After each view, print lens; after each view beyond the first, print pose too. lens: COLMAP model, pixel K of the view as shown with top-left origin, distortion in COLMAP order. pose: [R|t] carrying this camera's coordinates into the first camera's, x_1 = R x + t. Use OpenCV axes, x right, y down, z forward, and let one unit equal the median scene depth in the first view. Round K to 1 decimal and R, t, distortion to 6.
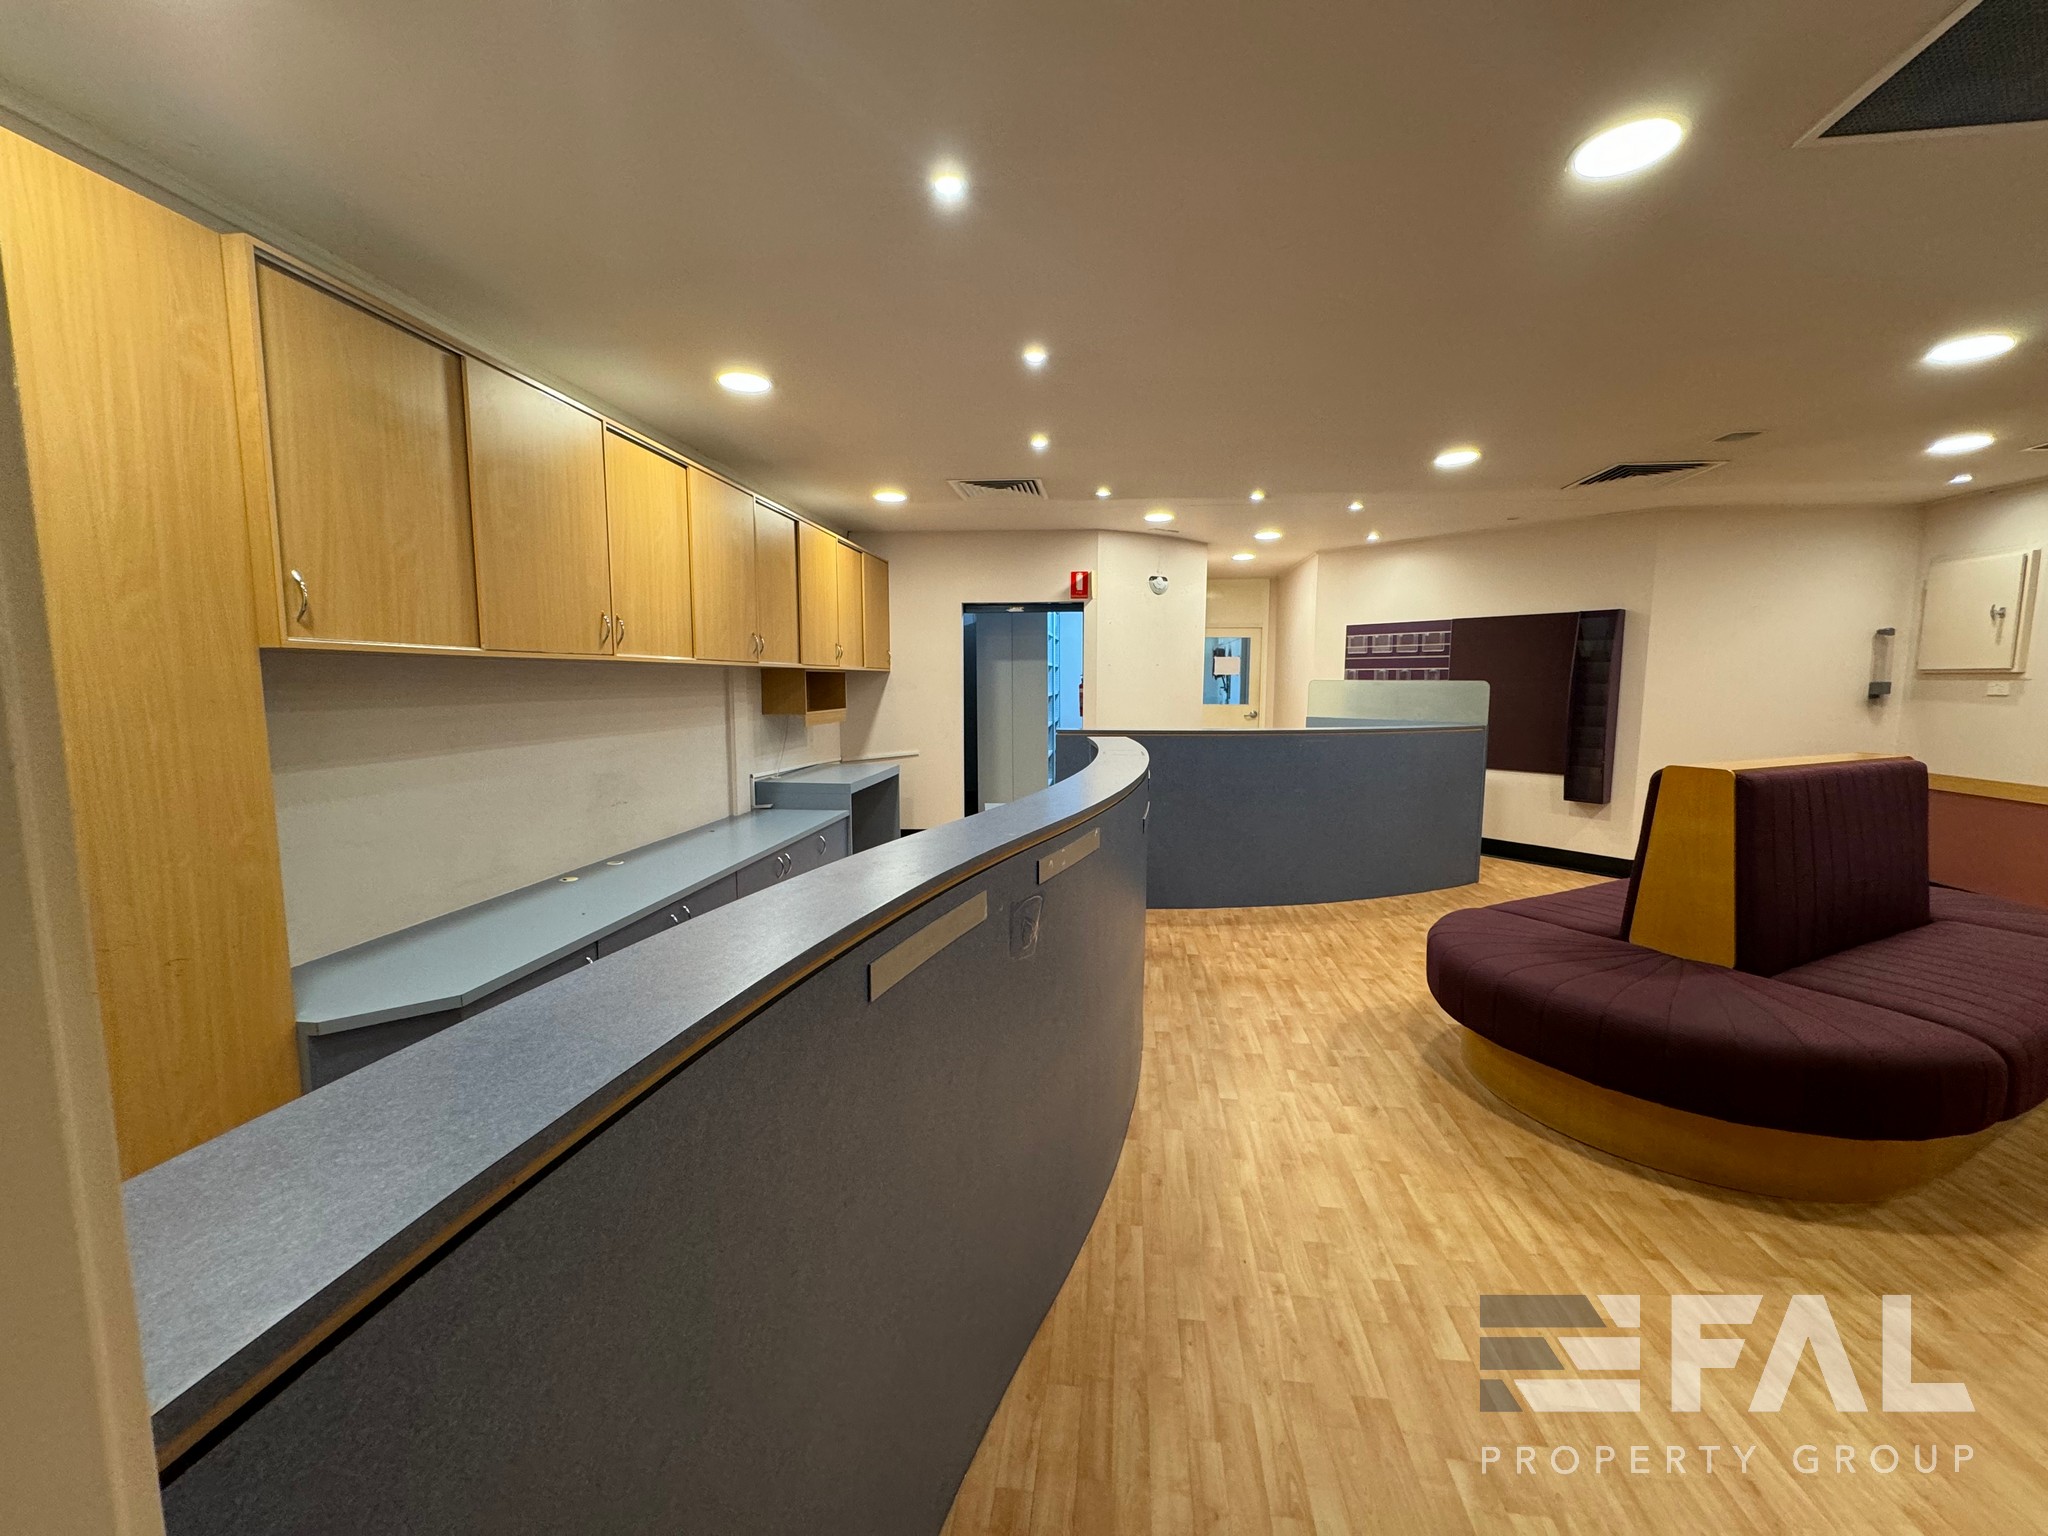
lens RADIAL K [[811.8, 0, 1024.0], [0, 811.8, 768.0], [0, 0, 1]] dist [-0.005013, 0.000391]
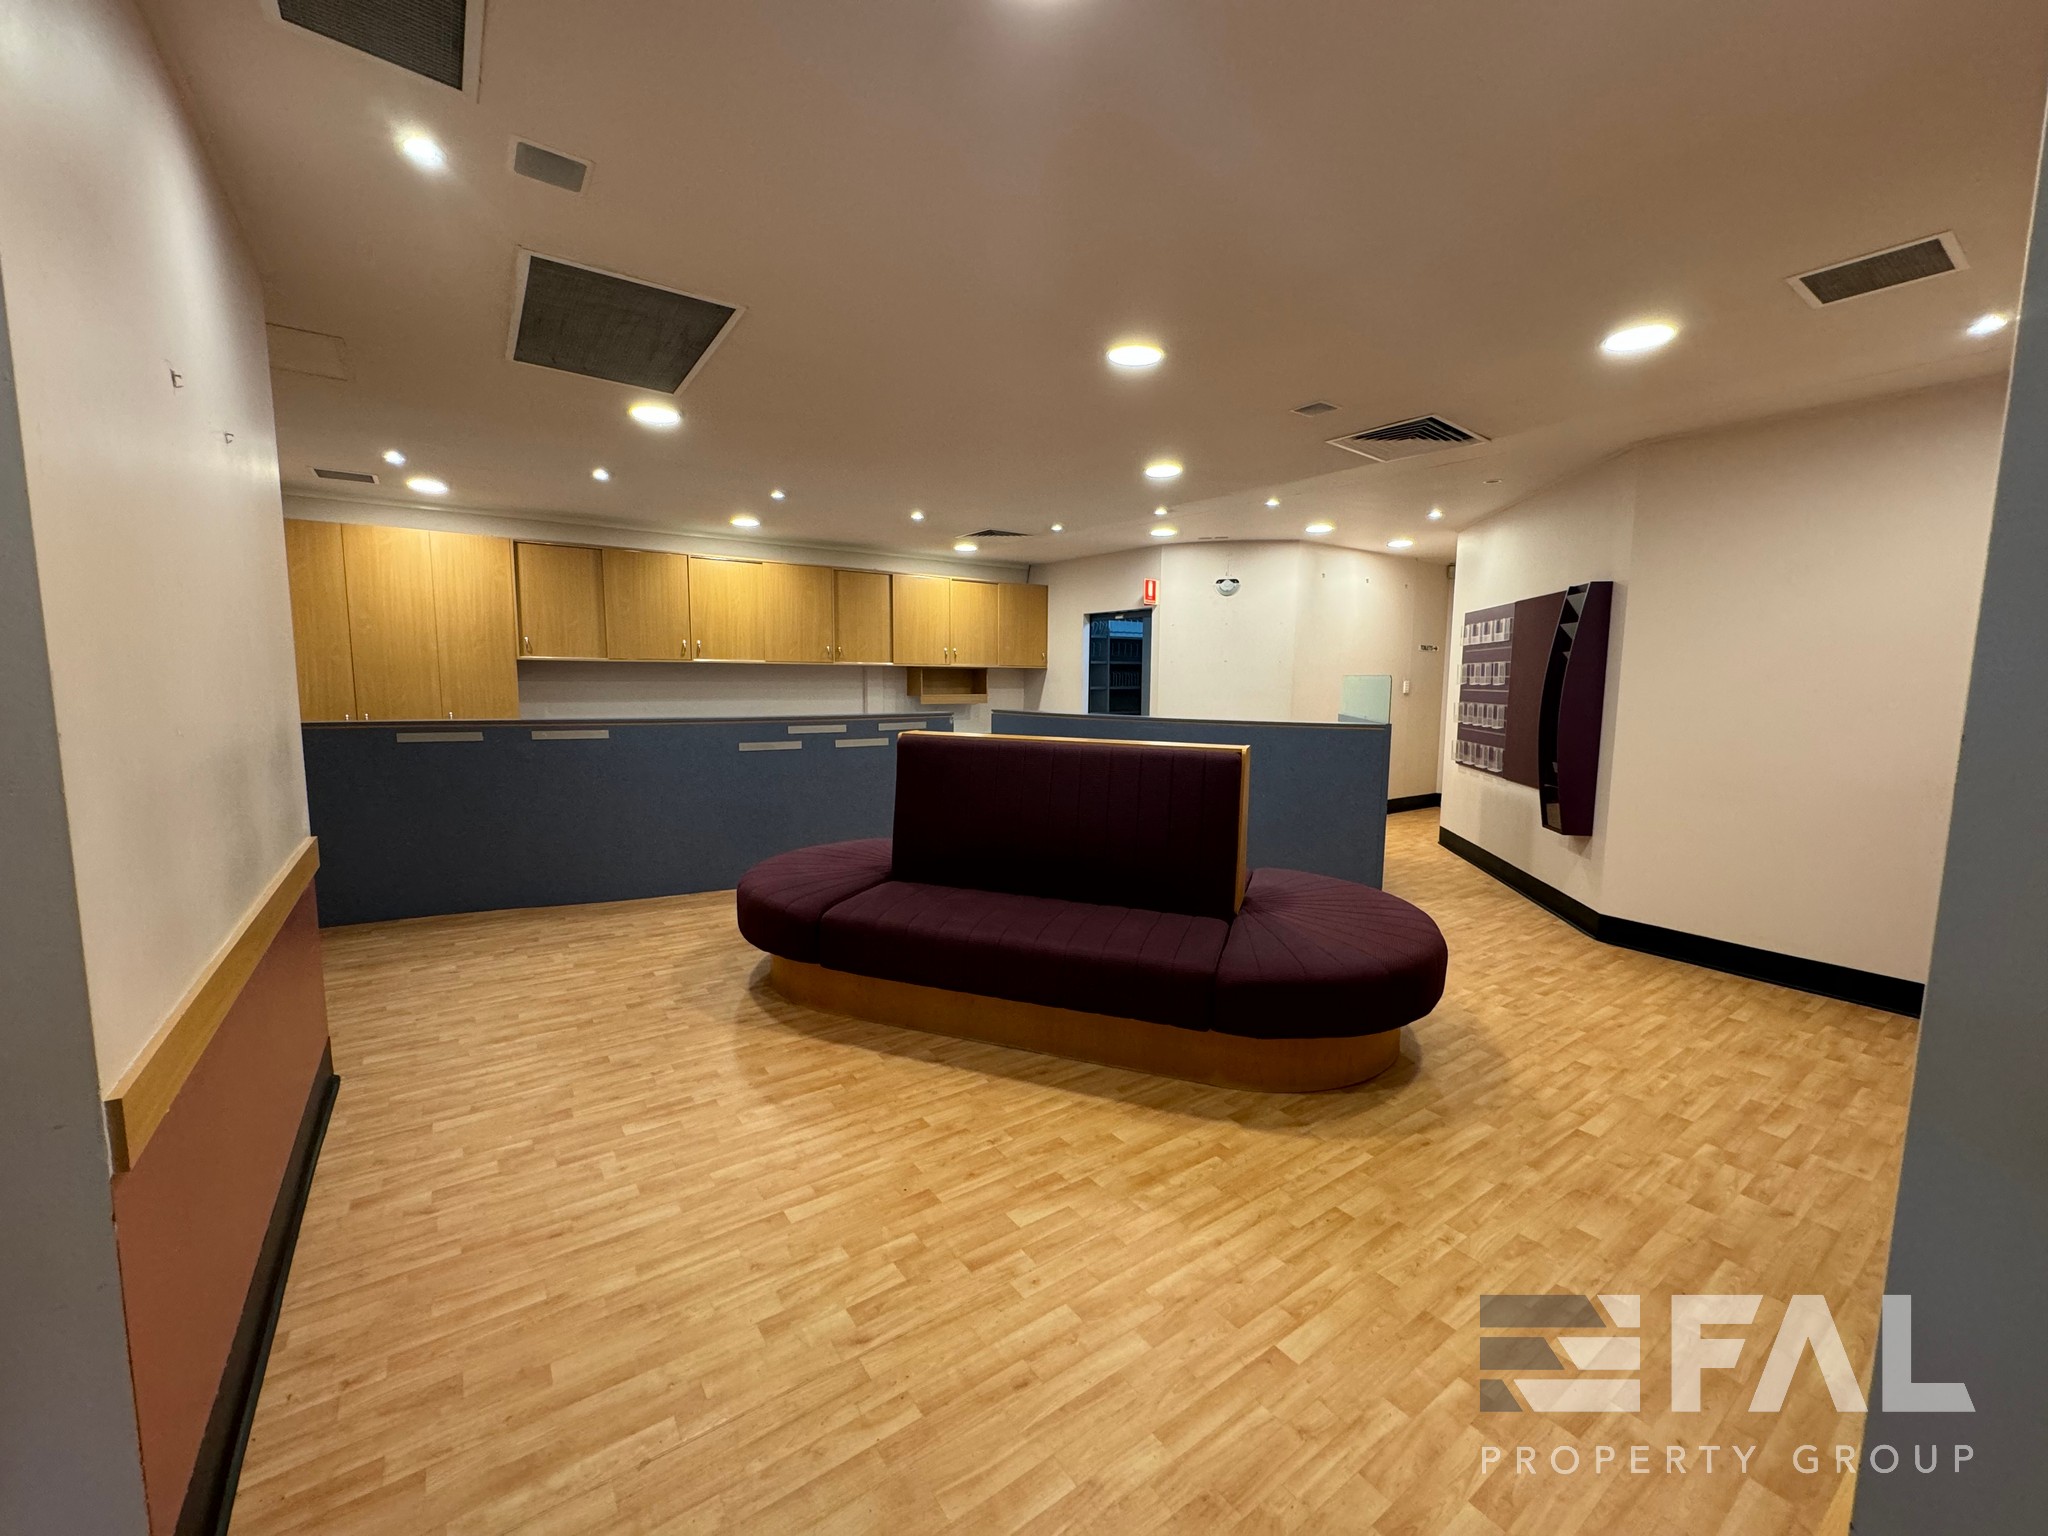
lens RADIAL K [[811.8, 0, 1024.0], [0, 811.8, 768.0], [0, 0, 1]] dist [-0.005013, 0.000391]
pose [[0.676208, 0.083985, -0.731908, 1.534655], [-0.085842, 0.995696, 0.034945, -0.002011], [0.731693, 0.039198, 0.680507, 0.153284]]
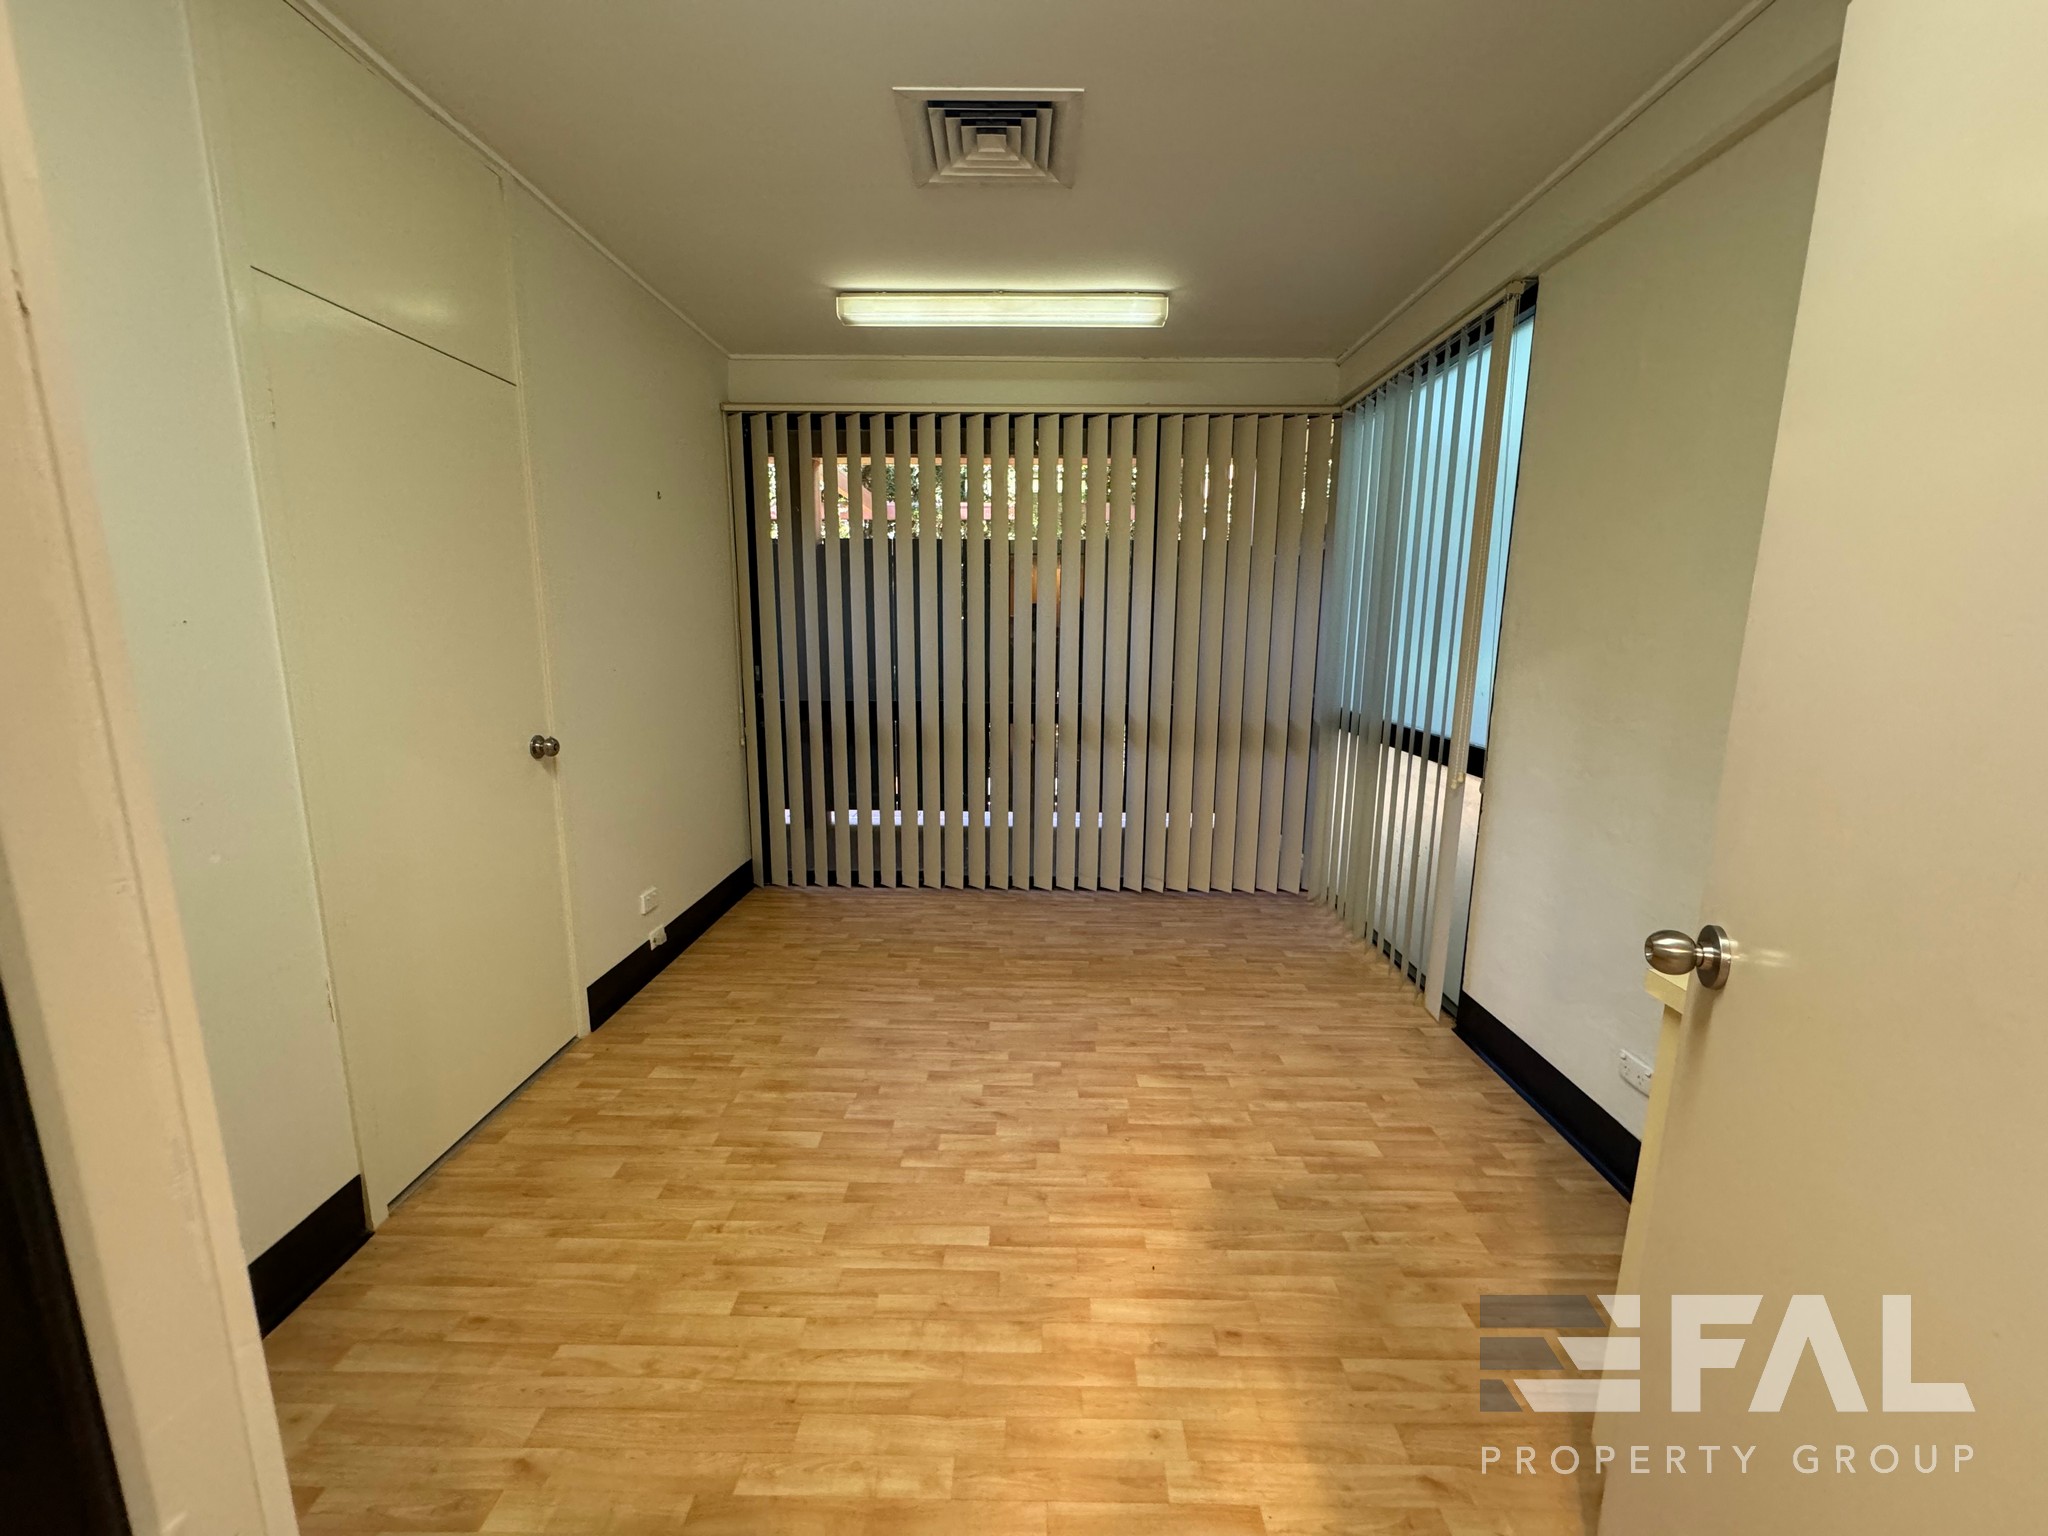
lens RADIAL K [[811.8, 0, 1024.0], [0, 811.8, 768.0], [0, 0, 1]] dist [-0.005013, 0.000391]
pose [[-0.117779, -0.178736, 0.976822, -0.735445], [0.089025, 0.977807, 0.189651, -0.076813], [-0.989041, 0.109299, -0.099253, 0.812466]]
